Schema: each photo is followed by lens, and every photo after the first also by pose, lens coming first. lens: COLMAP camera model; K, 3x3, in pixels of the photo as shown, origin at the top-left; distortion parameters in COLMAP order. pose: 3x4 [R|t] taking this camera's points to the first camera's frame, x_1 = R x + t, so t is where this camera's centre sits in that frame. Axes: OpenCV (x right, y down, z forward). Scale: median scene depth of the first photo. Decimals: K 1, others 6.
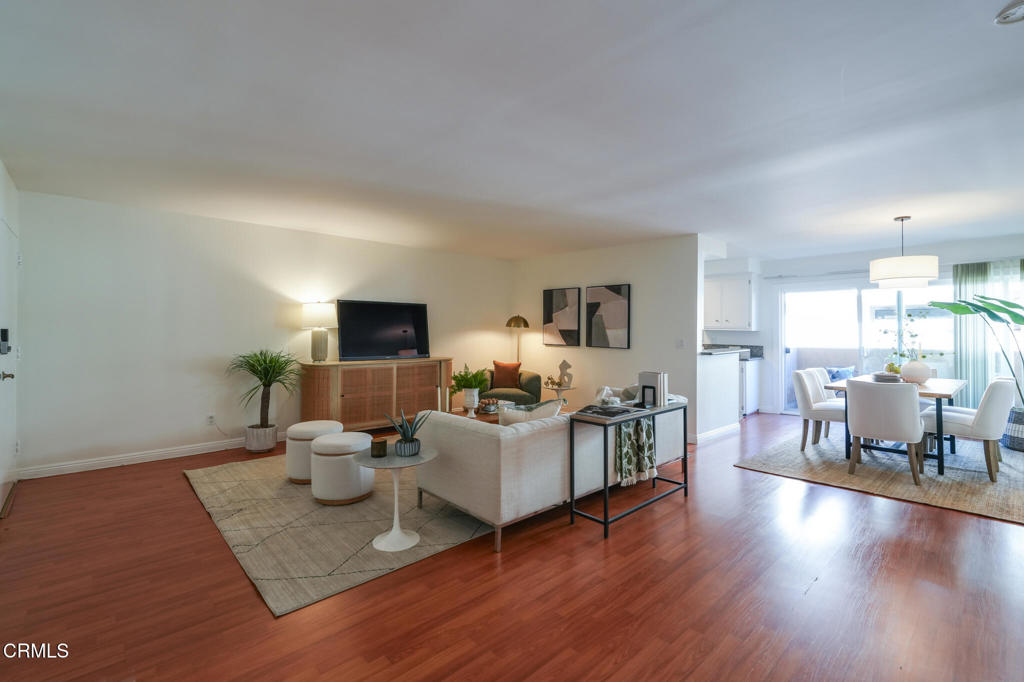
lens RADIAL K [[456.2, 0, 512.8], [0, 456.2, 326.5], [0, 0, 1]] dist [0.004175, 0.000434]
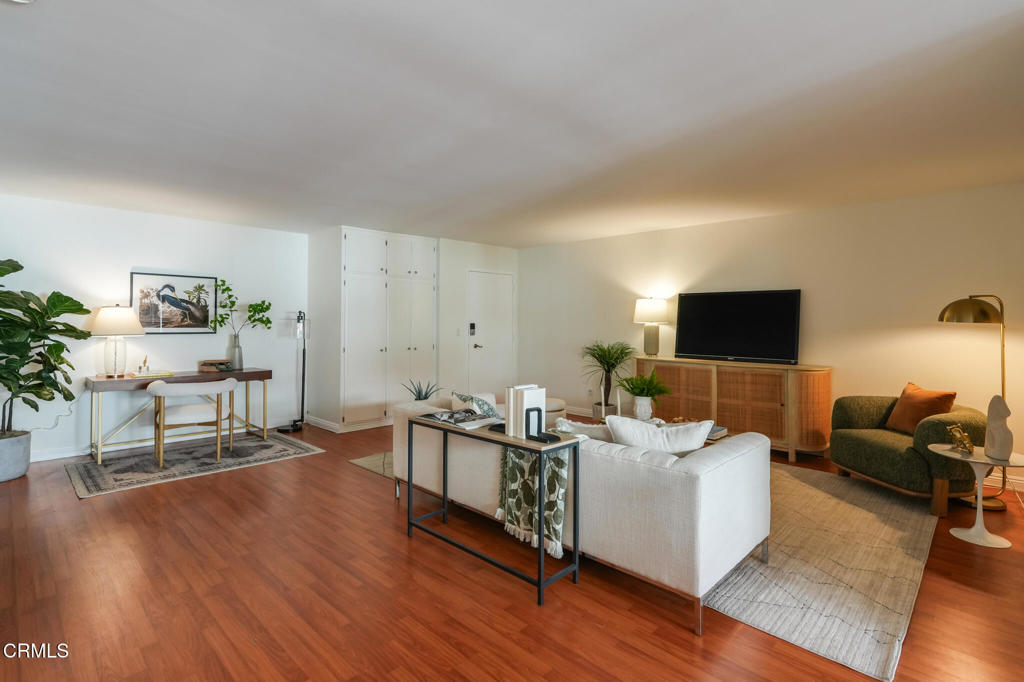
lens RADIAL K [[496.2, 0, 509.1], [0, 496.2, 316.2], [0, 0, 1]] dist [-0.001406, -0.000012]
pose [[0.054272, -0.017002, -0.998381, 0.625403], [0.000436, 0.999855, -0.017004, 0.005665], [0.998526, 0.000487, 0.054271, 0.564445]]
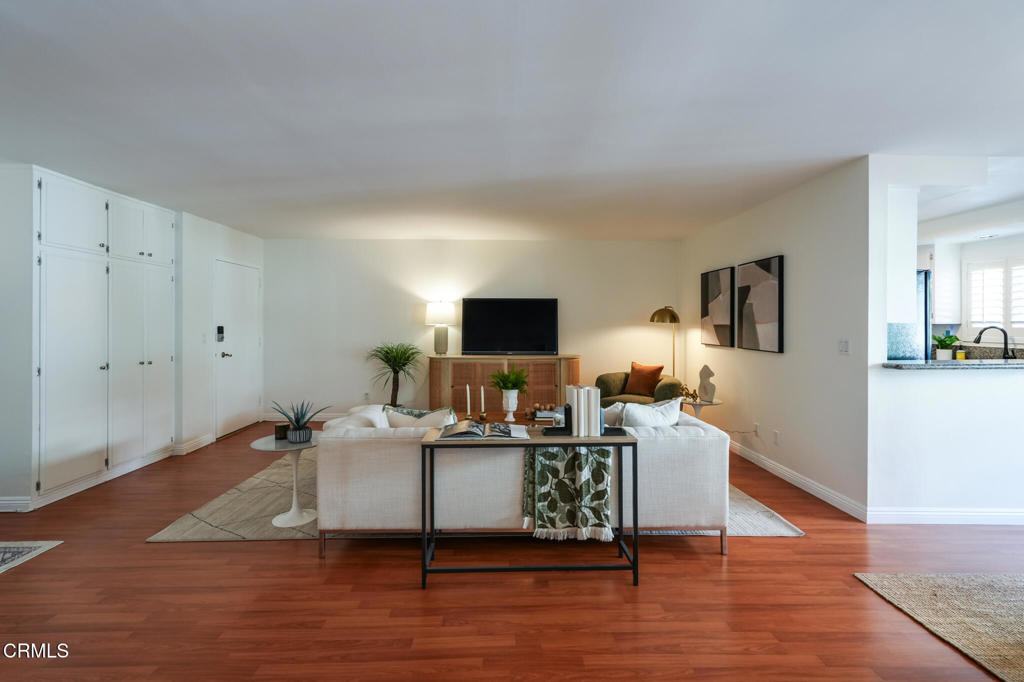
lens RADIAL K [[456.2, 0, 510.8], [0, 456.2, 324.1], [0, 0, 1]] dist [0.004175, 0.000434]
pose [[0.749149, -0.007371, -0.662360, 0.411614], [0.008977, 0.999959, -0.000974, 0.003995], [0.662340, -0.005216, 0.749185, 0.249455]]
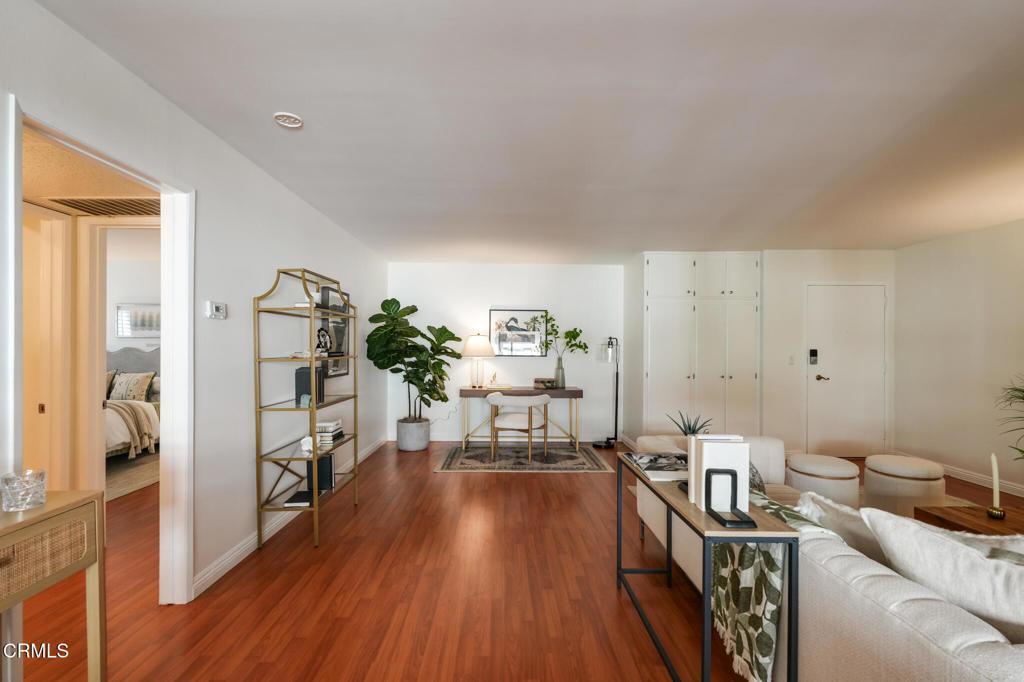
lens RADIAL K [[456.2, 0, 509.8], [0, 456.2, 345.5], [0, 0, 1]] dist [0.004175, 0.000434]
pose [[-0.665550, -0.011079, -0.746271, 0.485861], [-0.006877, 0.999938, -0.008712, 0.006662], [0.746322, -0.000666, -0.665585, 0.695633]]
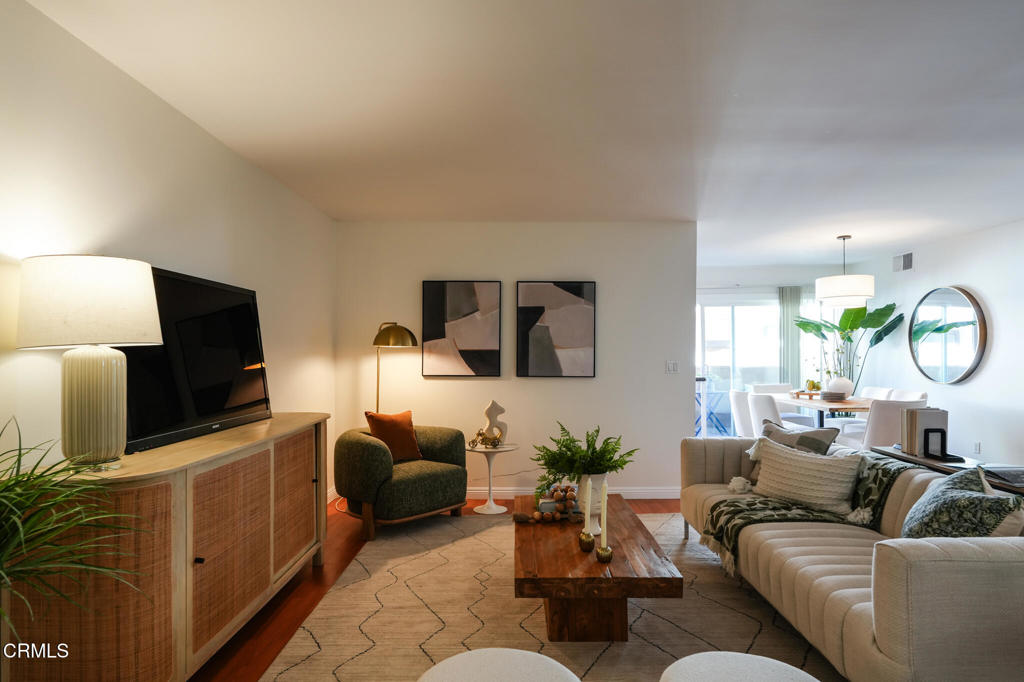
lens RADIAL K [[582.4, 0, 512.6], [0, 582.4, 342.7], [0, 0, 1]] dist [0.004747, 0.000705]
pose [[0.690892, 0.002713, 0.722953, -0.466627], [0.001611, 0.999985, -0.005293, 0.001890], [-0.722956, 0.004822, 0.690877, 0.505929]]
